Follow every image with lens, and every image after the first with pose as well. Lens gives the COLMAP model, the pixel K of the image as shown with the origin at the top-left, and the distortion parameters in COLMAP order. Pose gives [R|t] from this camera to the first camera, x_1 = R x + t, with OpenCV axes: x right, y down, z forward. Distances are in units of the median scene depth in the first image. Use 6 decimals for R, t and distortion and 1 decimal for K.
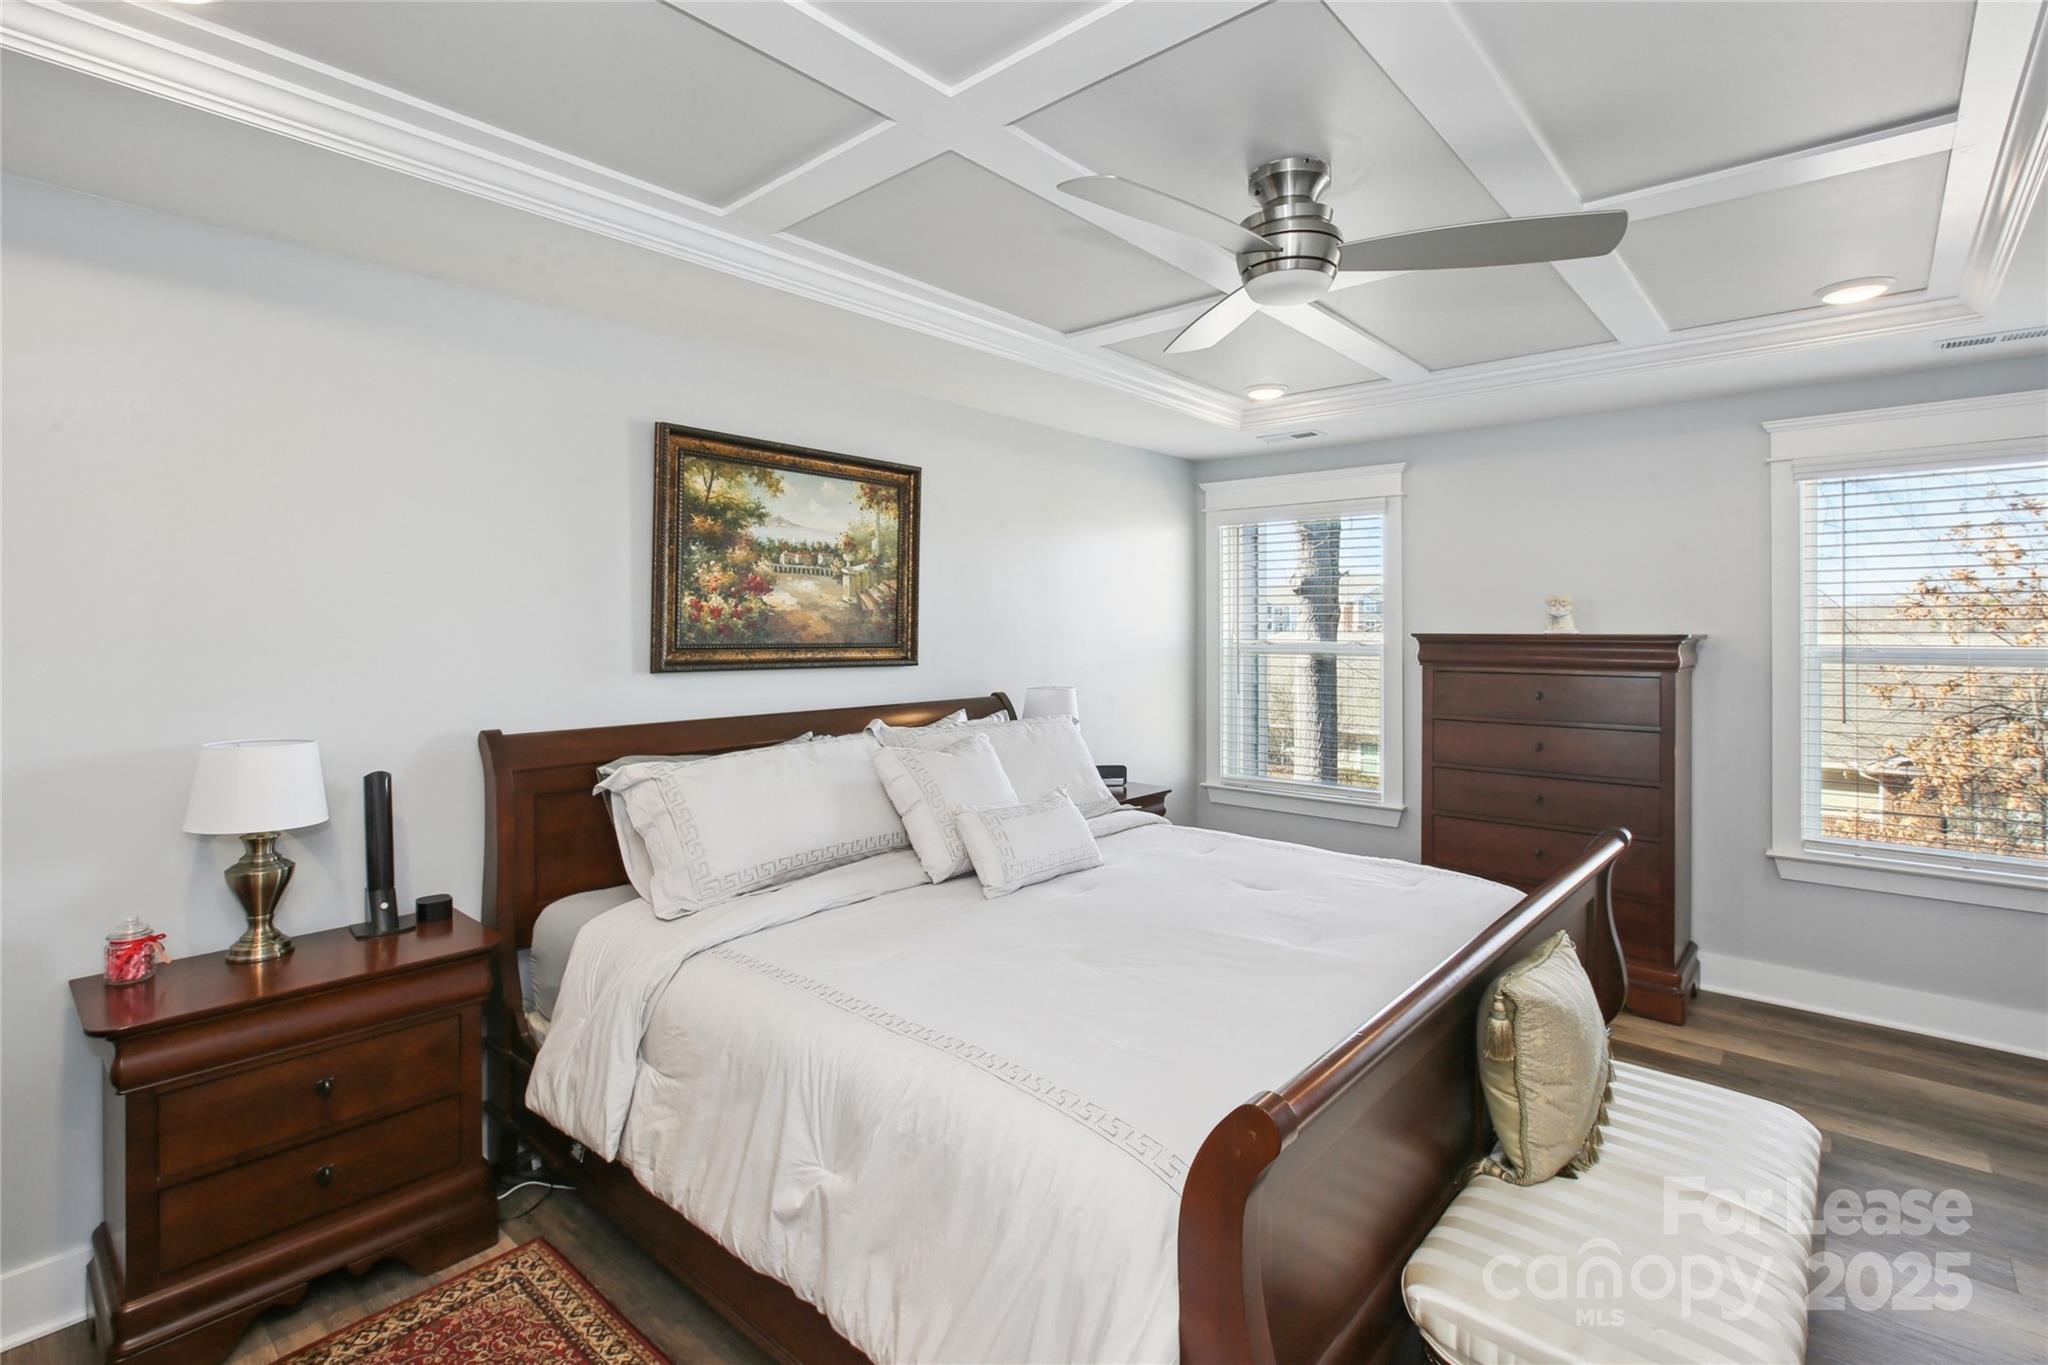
lens RADIAL K [[954.0, 0, 1023.7], [0, 954.0, 655.9], [0, 0, 1]] dist [-0.010734, 0.009154]
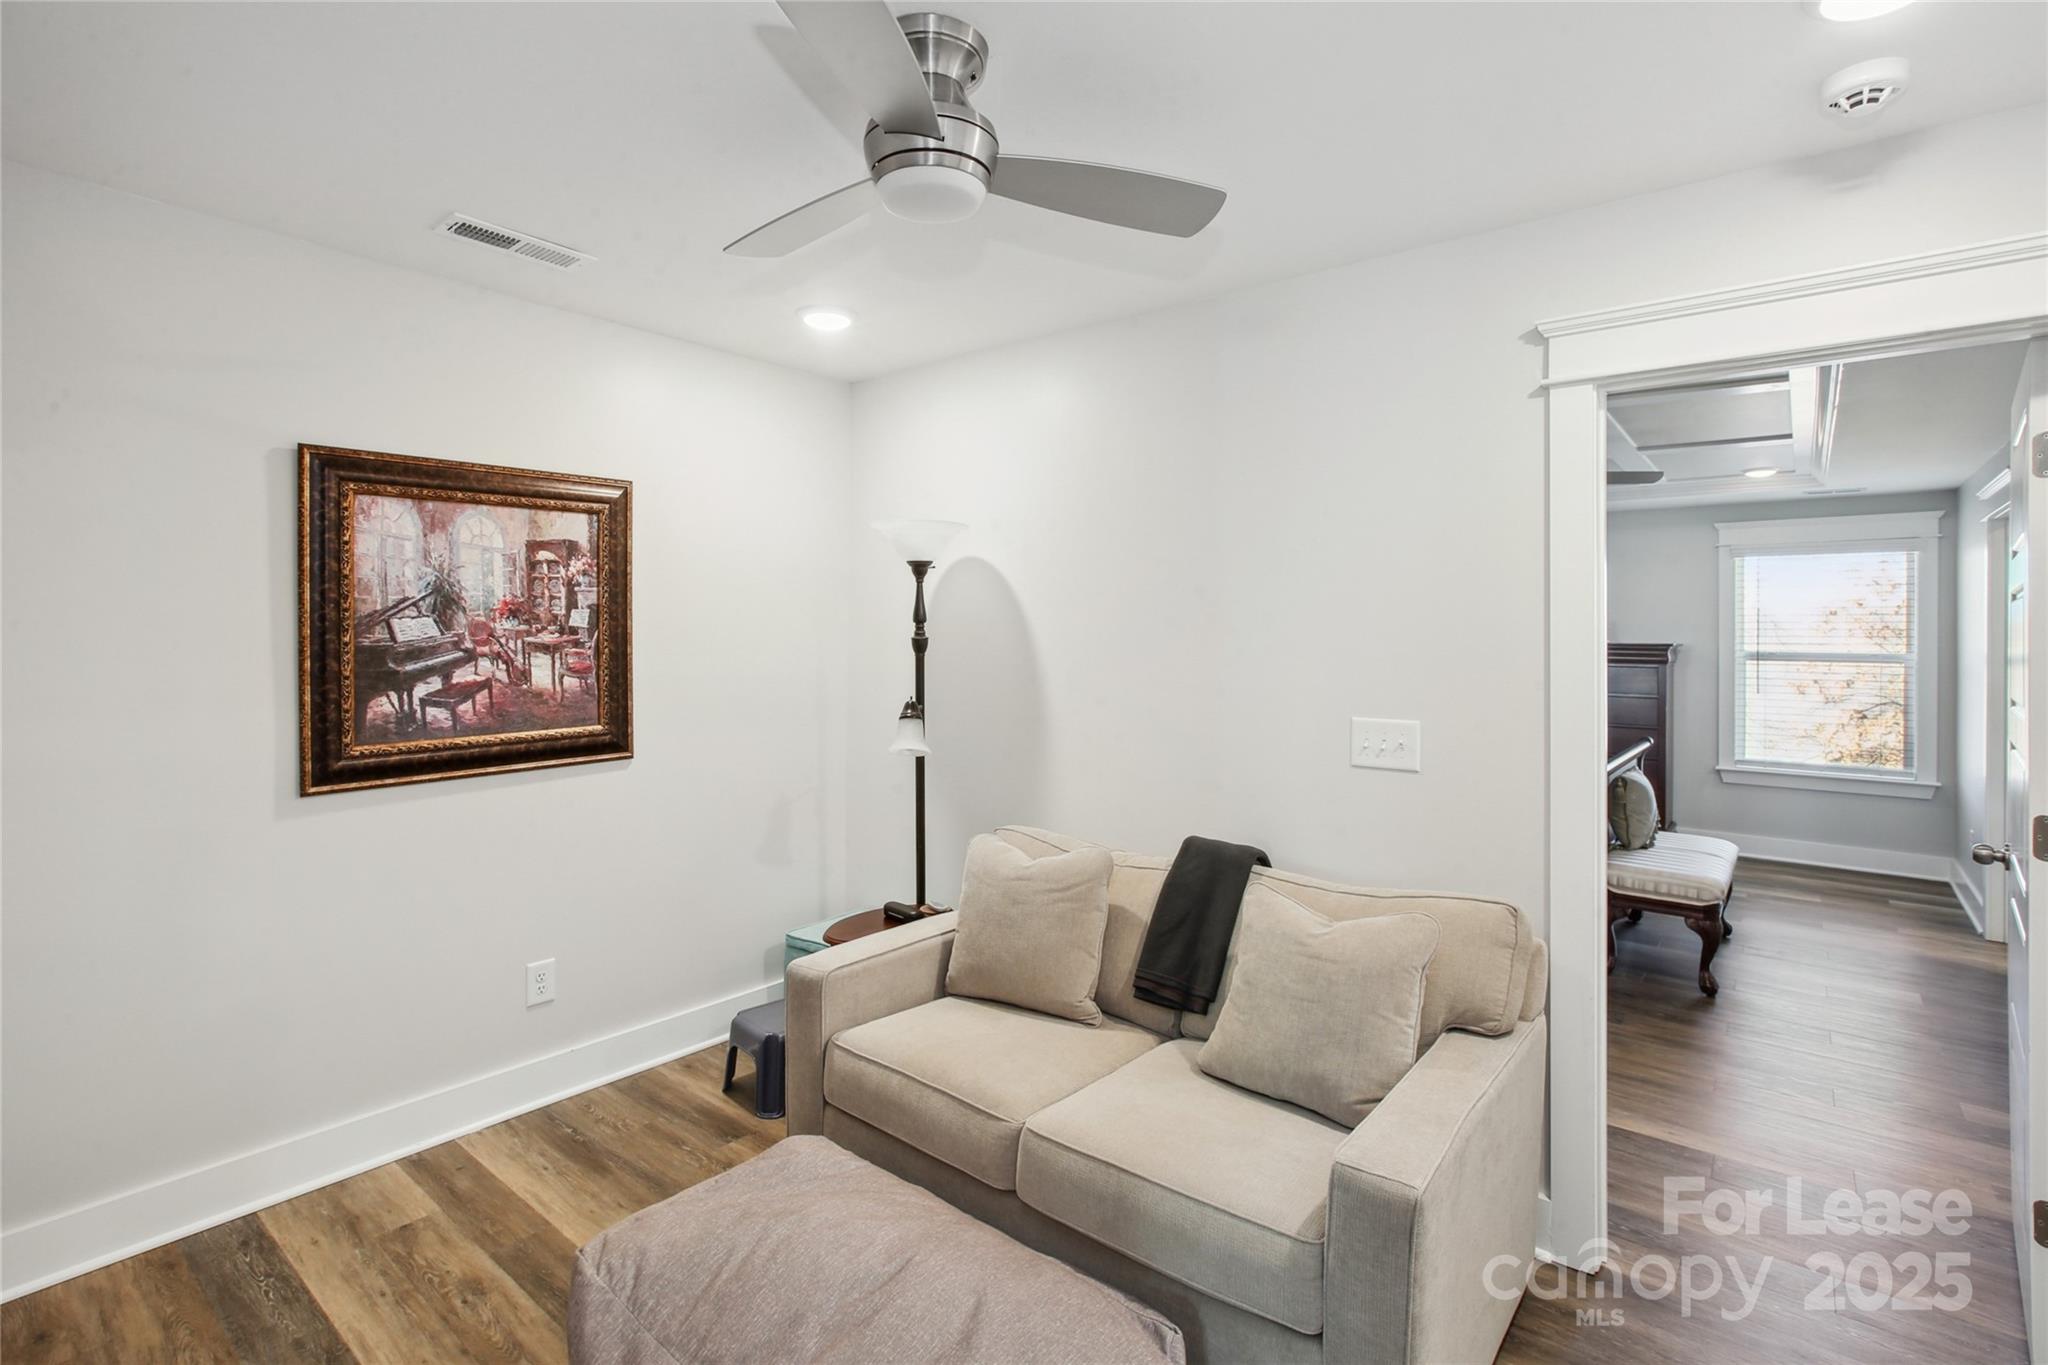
lens RADIAL K [[954.0, 0, 1023.7], [0, 954.0, 655.9], [0, 0, 1]] dist [-0.010734, 0.009154]
pose [[0.999316, 0.006237, 0.036448, -0.579392], [-0.006078, 0.999972, -0.004461, 0.015553], [-0.036475, 0.004237, 0.999326, -0.732440]]
